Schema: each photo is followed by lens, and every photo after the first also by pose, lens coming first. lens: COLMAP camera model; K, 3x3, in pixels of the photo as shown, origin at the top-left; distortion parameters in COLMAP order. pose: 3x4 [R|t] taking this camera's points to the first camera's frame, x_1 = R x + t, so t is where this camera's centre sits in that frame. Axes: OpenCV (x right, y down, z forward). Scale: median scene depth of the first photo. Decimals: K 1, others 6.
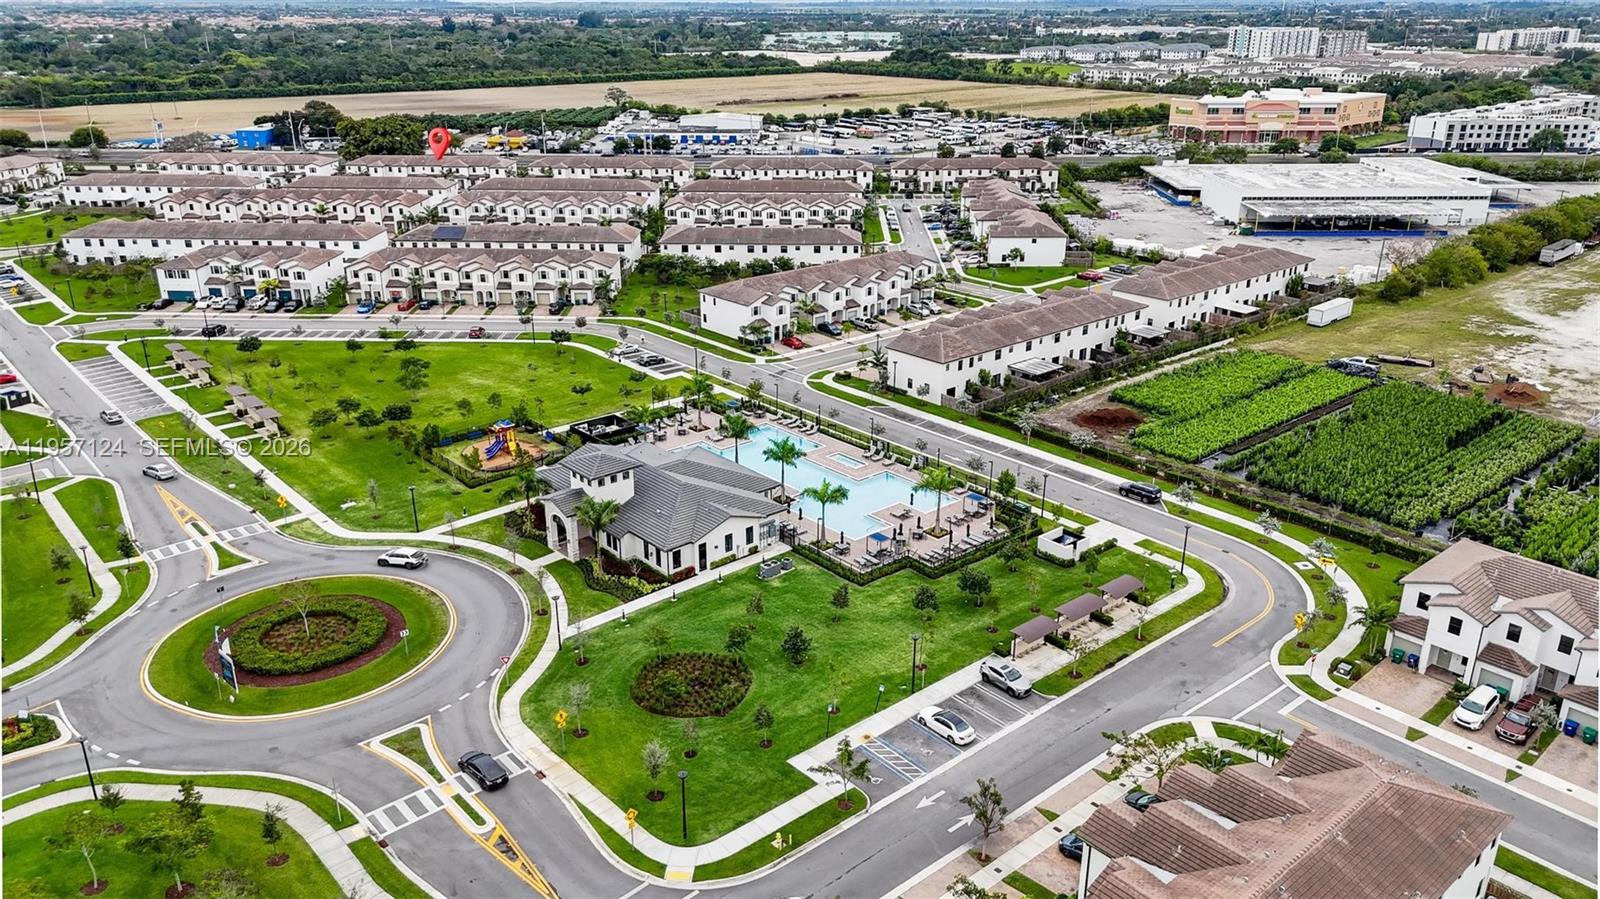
lens RADIAL K [[1177.5, 0, 802.7], [0, 1177.5, 466.8], [0, 0, 1]] dist [0.099671, -0.121384]
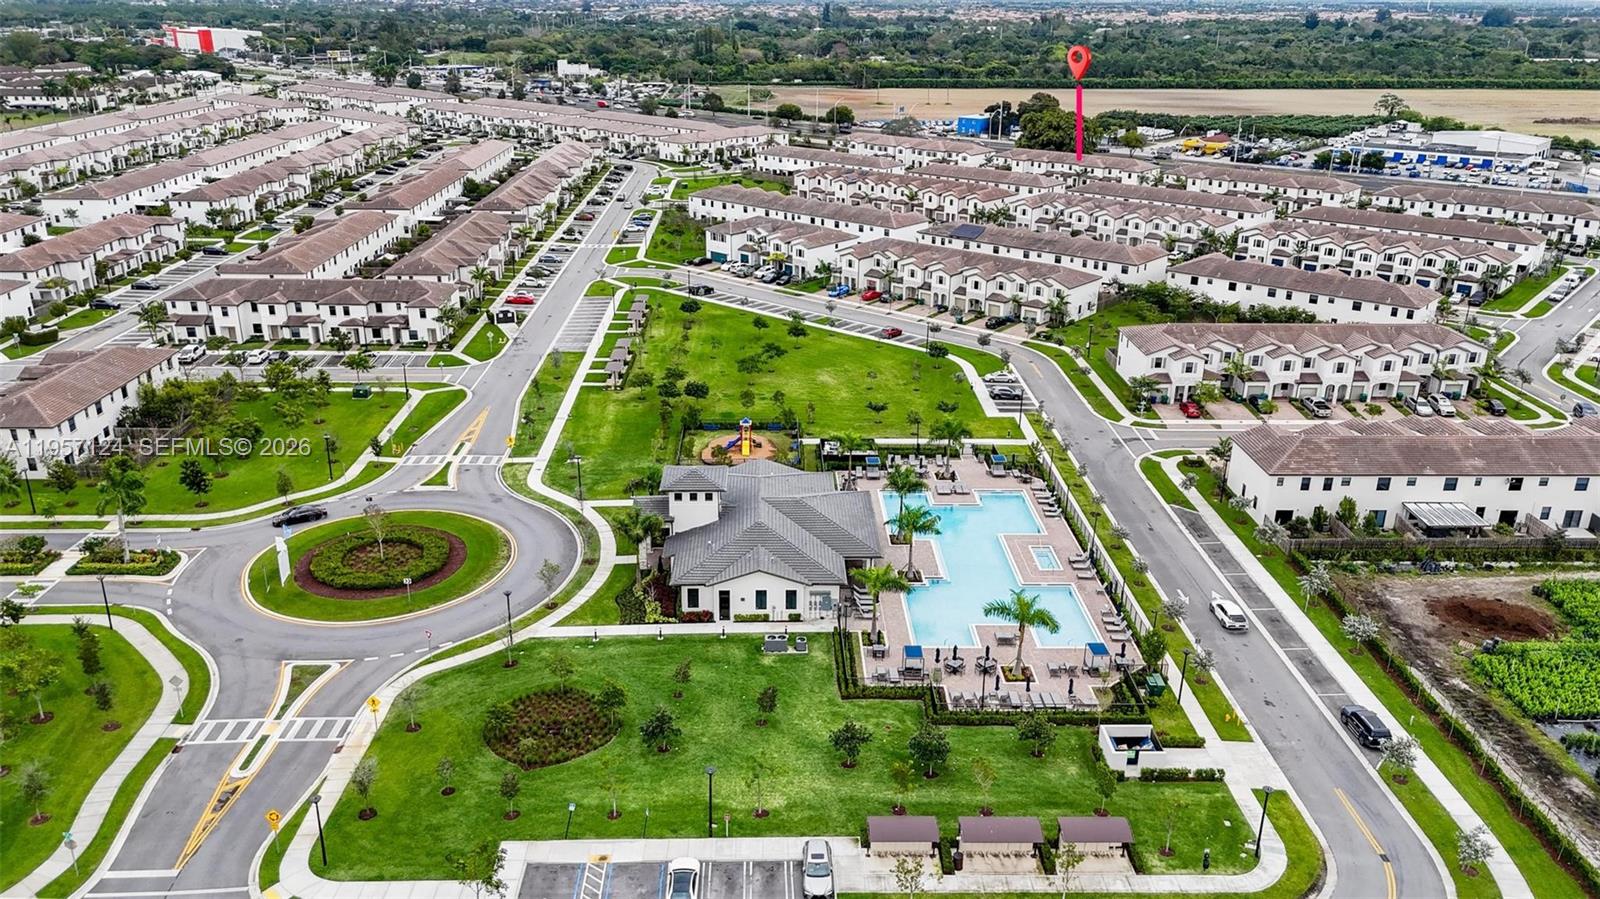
lens RADIAL K [[1206.2, 0, 800.0], [0, 1206.2, 449.5], [0, 0, 1]] dist [0.089949, -0.108539]
pose [[0.767914, 0.233856, -0.596338, 0.294659], [-0.243746, 0.967619, 0.065580, -0.069064], [0.592364, 0.094995, 0.800050, 0.175491]]
